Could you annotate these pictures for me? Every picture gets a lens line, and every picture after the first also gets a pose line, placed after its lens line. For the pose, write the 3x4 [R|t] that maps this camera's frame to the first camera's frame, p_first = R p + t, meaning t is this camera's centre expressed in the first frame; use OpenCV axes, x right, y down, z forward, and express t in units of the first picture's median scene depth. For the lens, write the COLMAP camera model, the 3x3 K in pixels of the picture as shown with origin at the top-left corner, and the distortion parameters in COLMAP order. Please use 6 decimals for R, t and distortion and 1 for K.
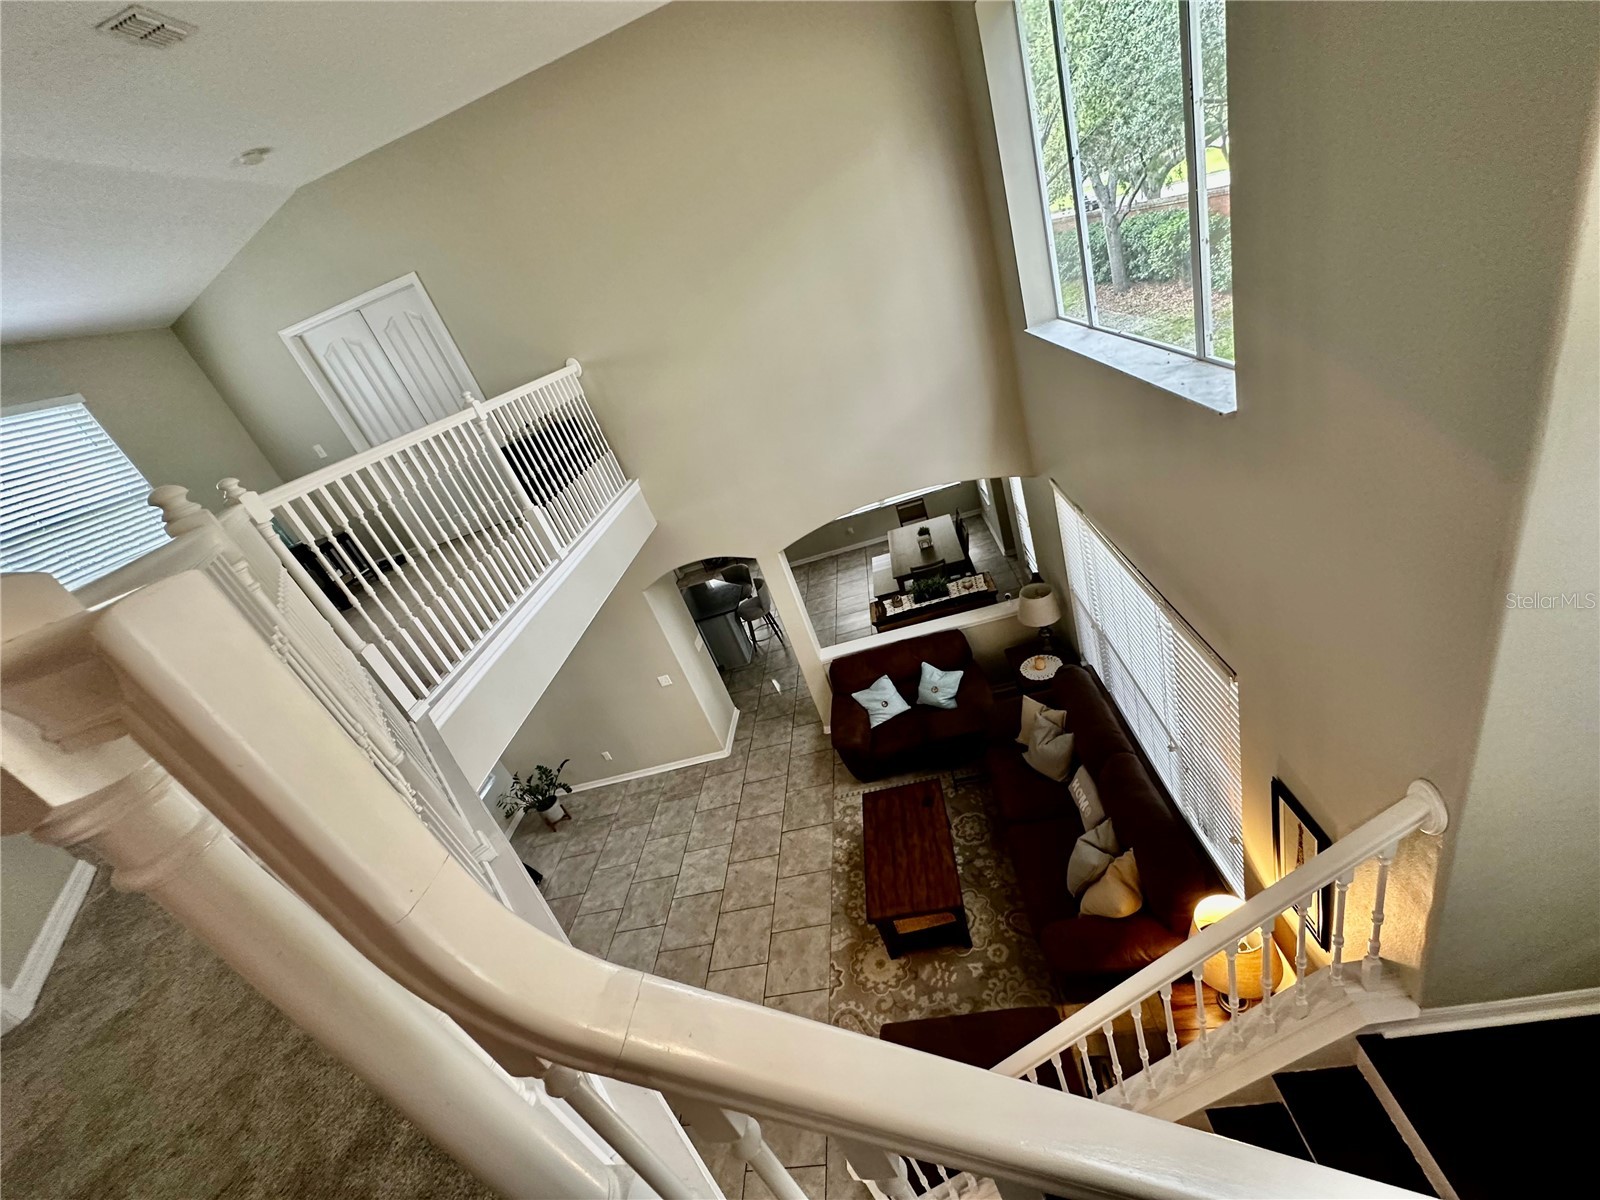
lens RADIAL K [[637.4, 0, 802.0], [0, 637.4, 597.9], [0, 0, 1]] dist [0.000155, 0.000379]
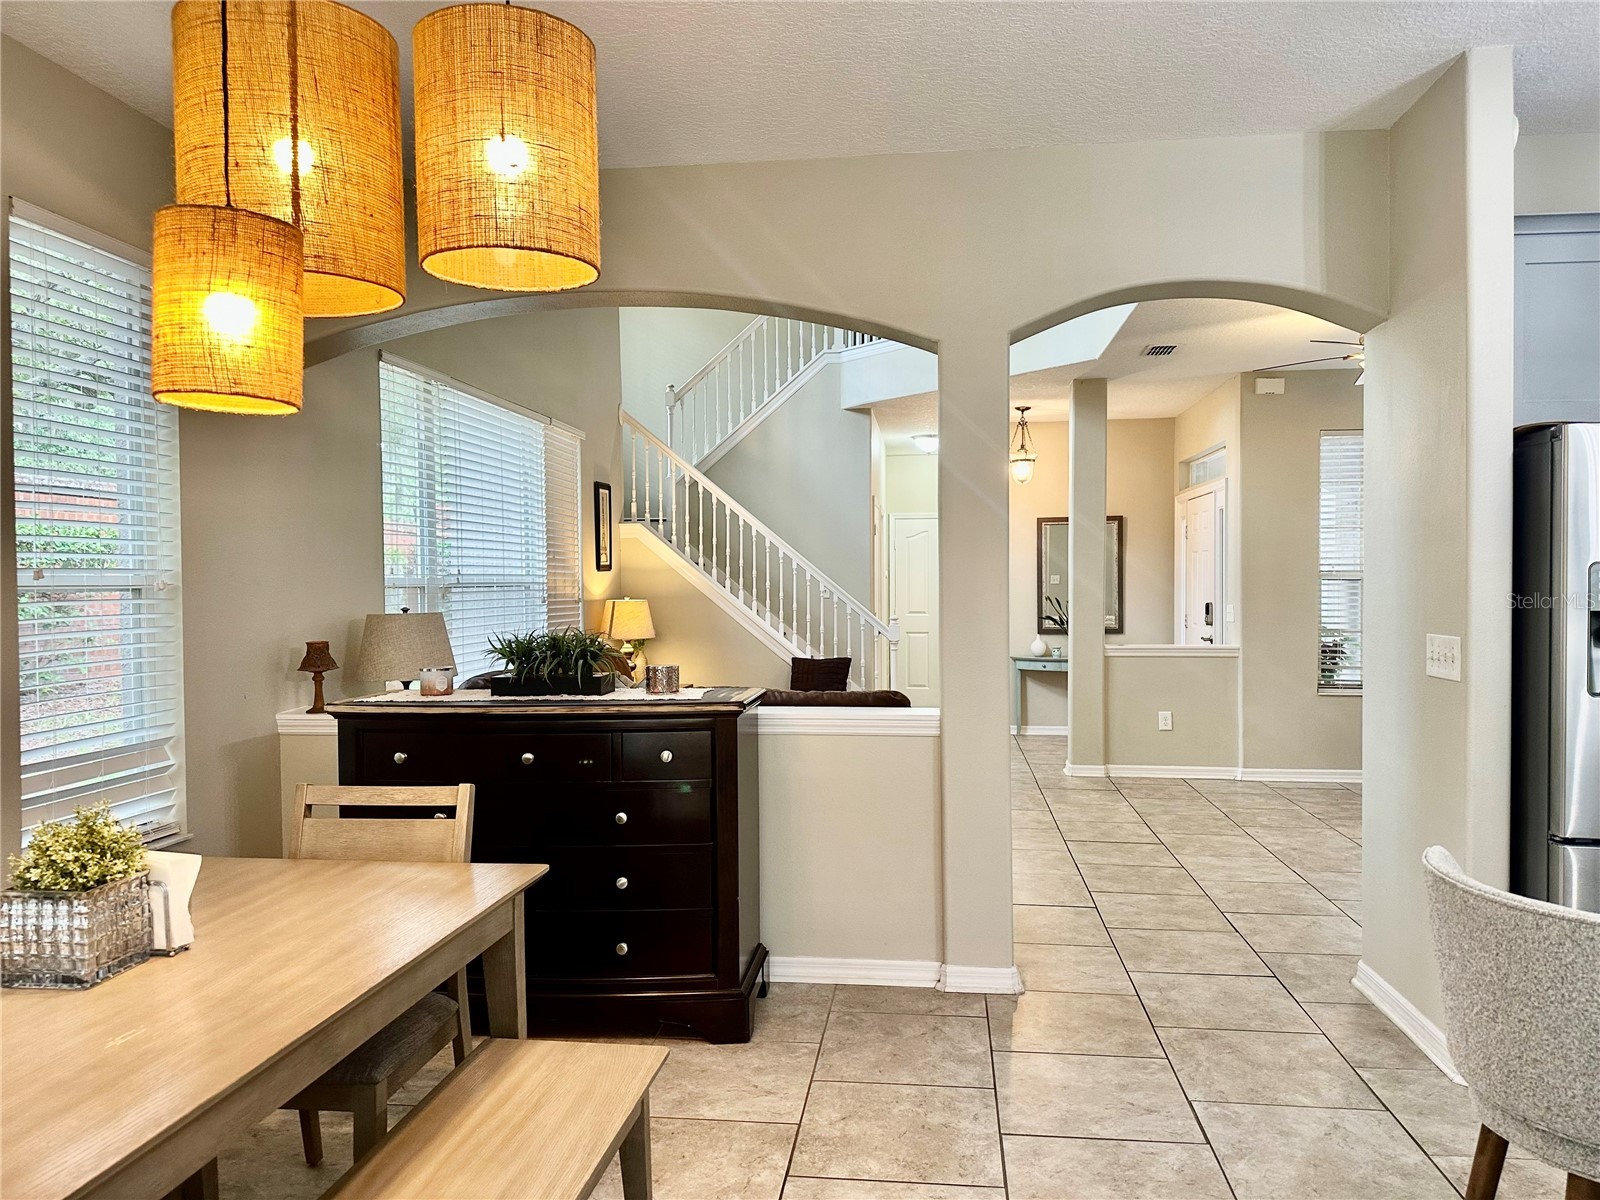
lens RADIAL K [[1118.3, 0, 814.5], [0, 1118.3, 604.1], [0, 0, 1]] dist [0.117598, -0.161540]
pose [[-0.942953, 0.327970, 0.057236, 0.047214], [0.316642, 0.830370, 0.458501, -0.293840], [0.102847, 0.450468, -0.886849, 1.756453]]
